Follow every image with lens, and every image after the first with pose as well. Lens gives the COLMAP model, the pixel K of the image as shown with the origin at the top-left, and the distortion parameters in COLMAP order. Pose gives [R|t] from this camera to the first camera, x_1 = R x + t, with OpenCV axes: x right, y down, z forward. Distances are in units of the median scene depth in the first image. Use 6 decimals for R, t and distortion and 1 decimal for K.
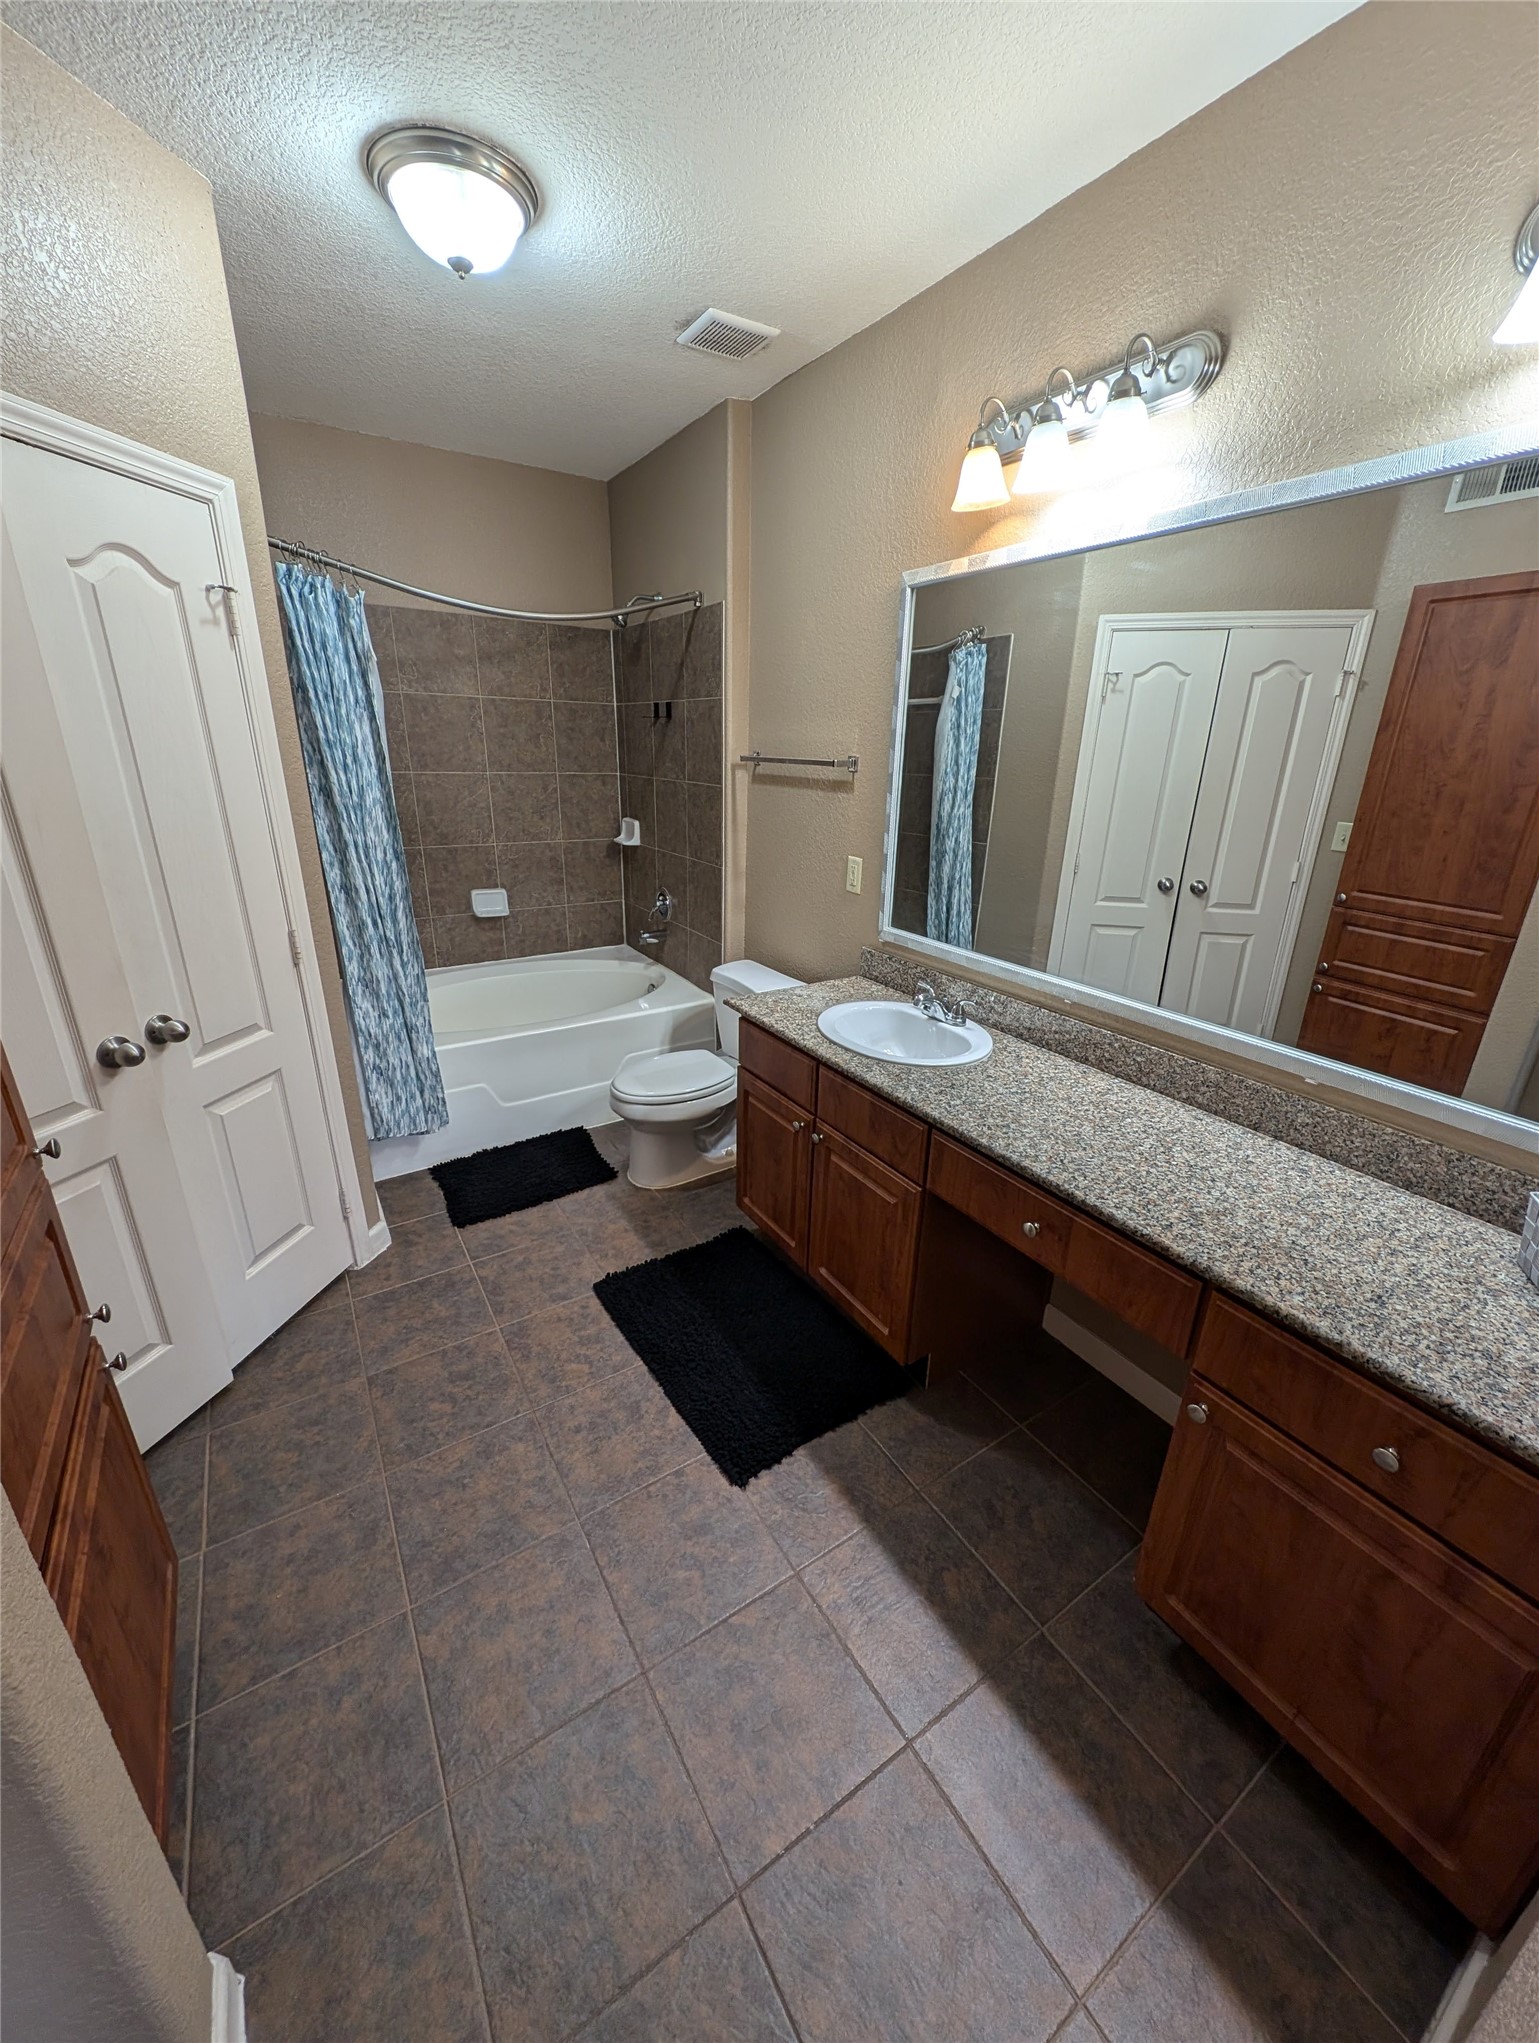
lens RADIAL K [[763.4, 0, 773.3], [0, 763.4, 1033.2], [0, 0, 1]] dist [0.002928, -0.001715]
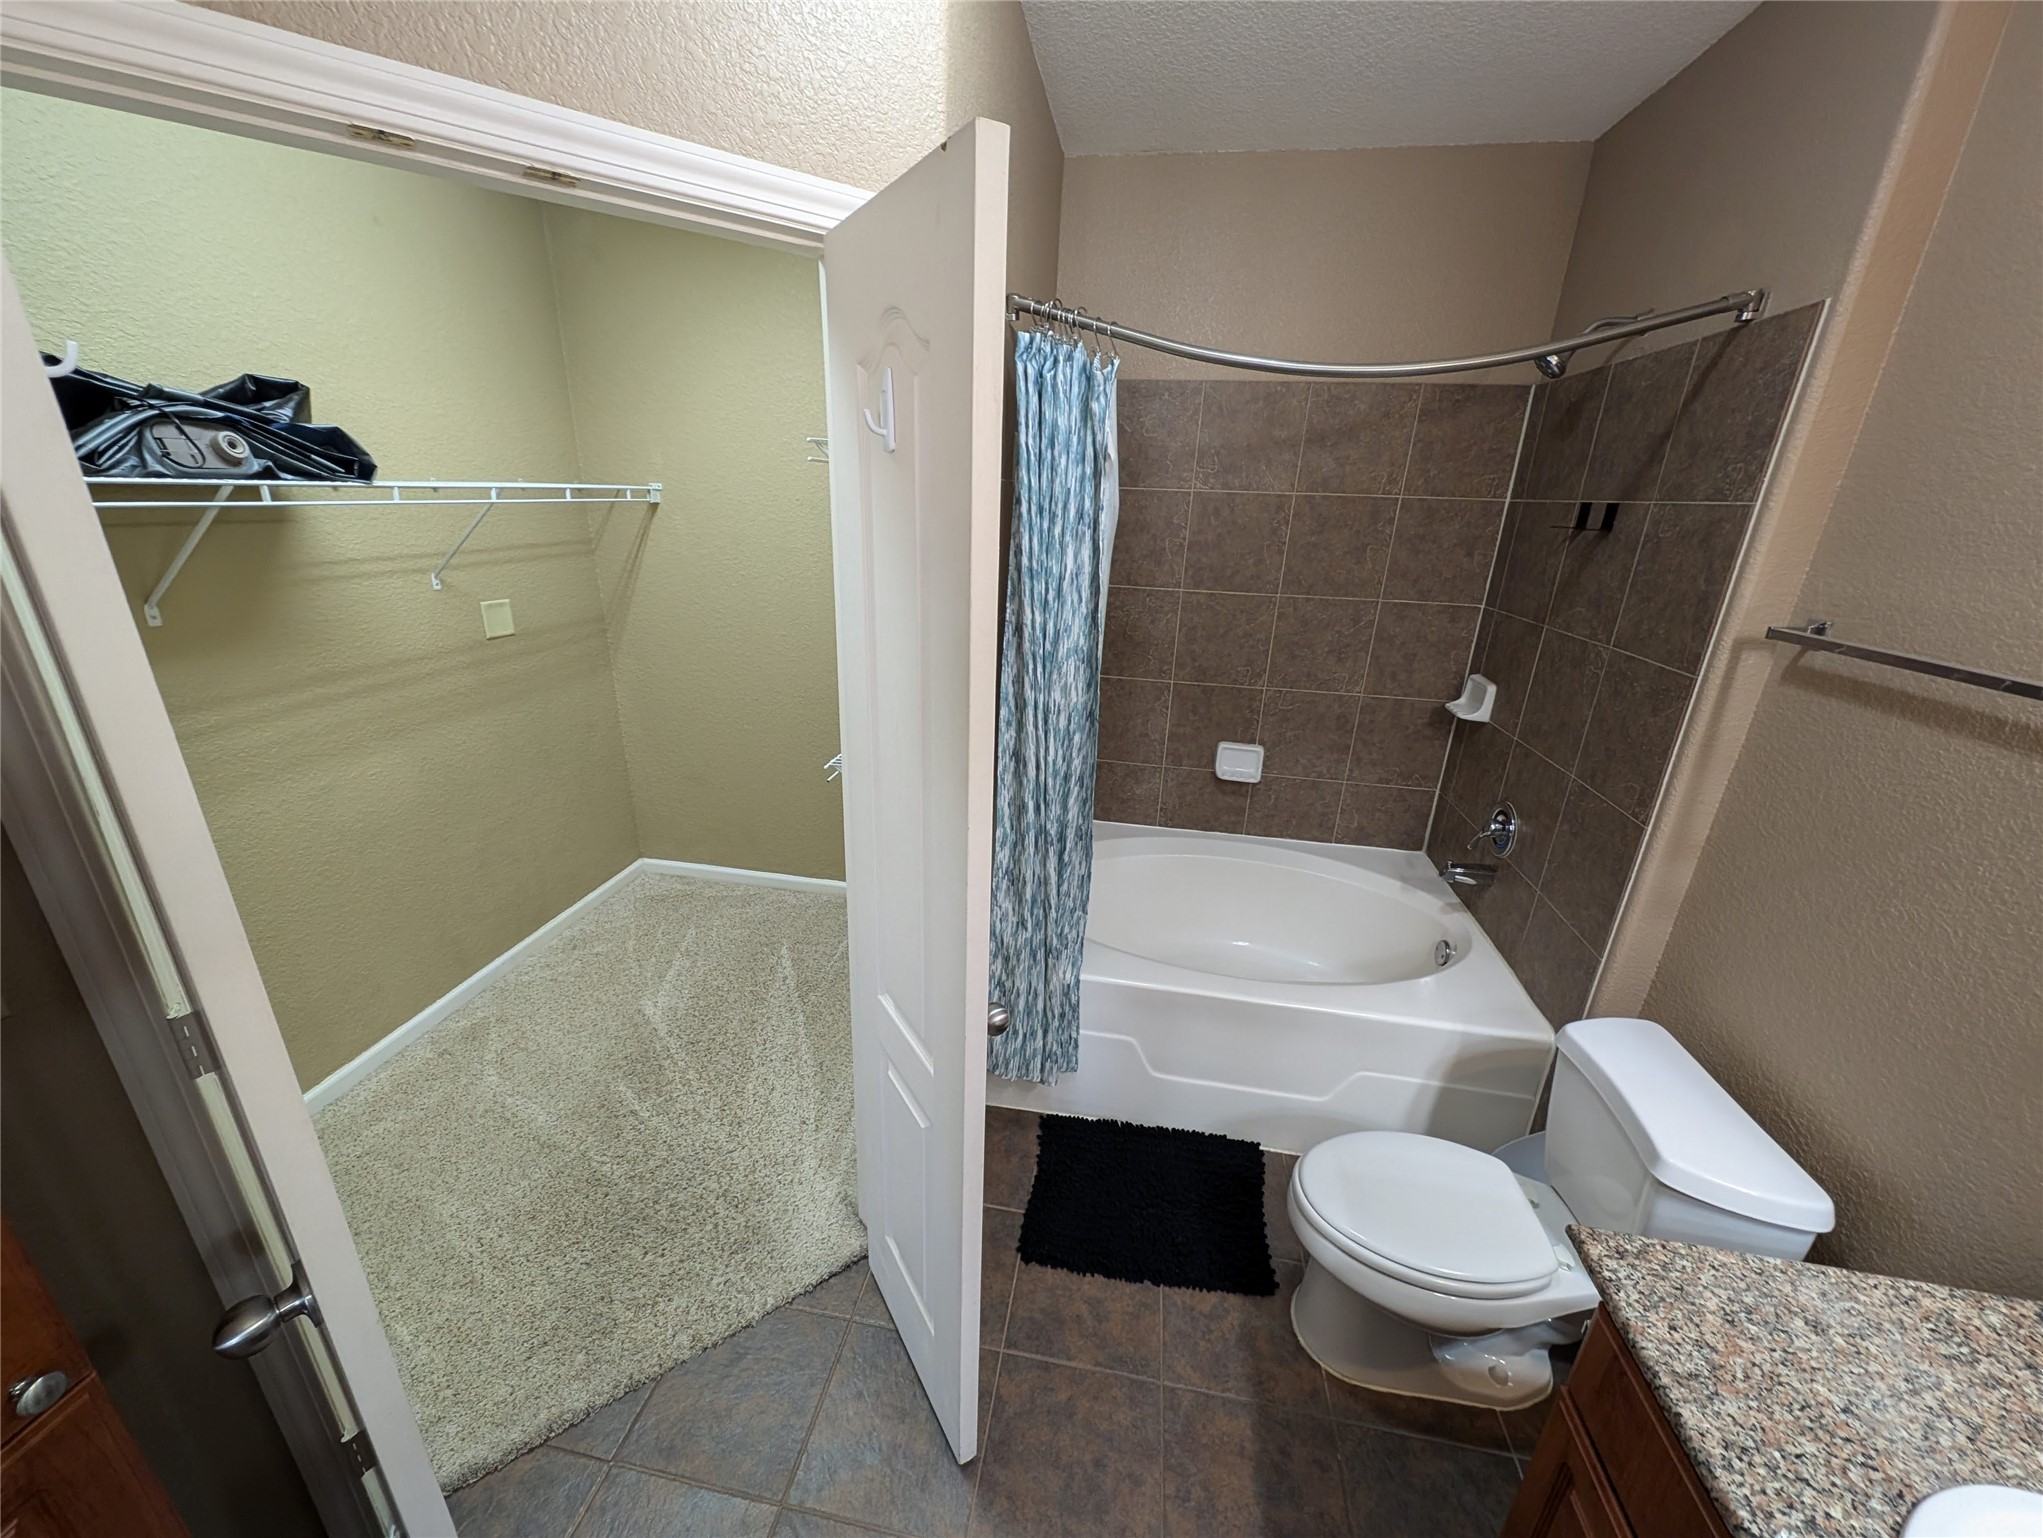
lens RADIAL K [[763.4, 0, 1022.3], [0, 763.4, 770.7], [0, 0, 1]] dist [0.002928, -0.001715]
pose [[0.737883, 0.230339, -0.634407, -0.061221], [-0.253030, 0.965815, 0.056365, -0.181721], [0.625703, 0.118933, 0.770941, 0.350196]]
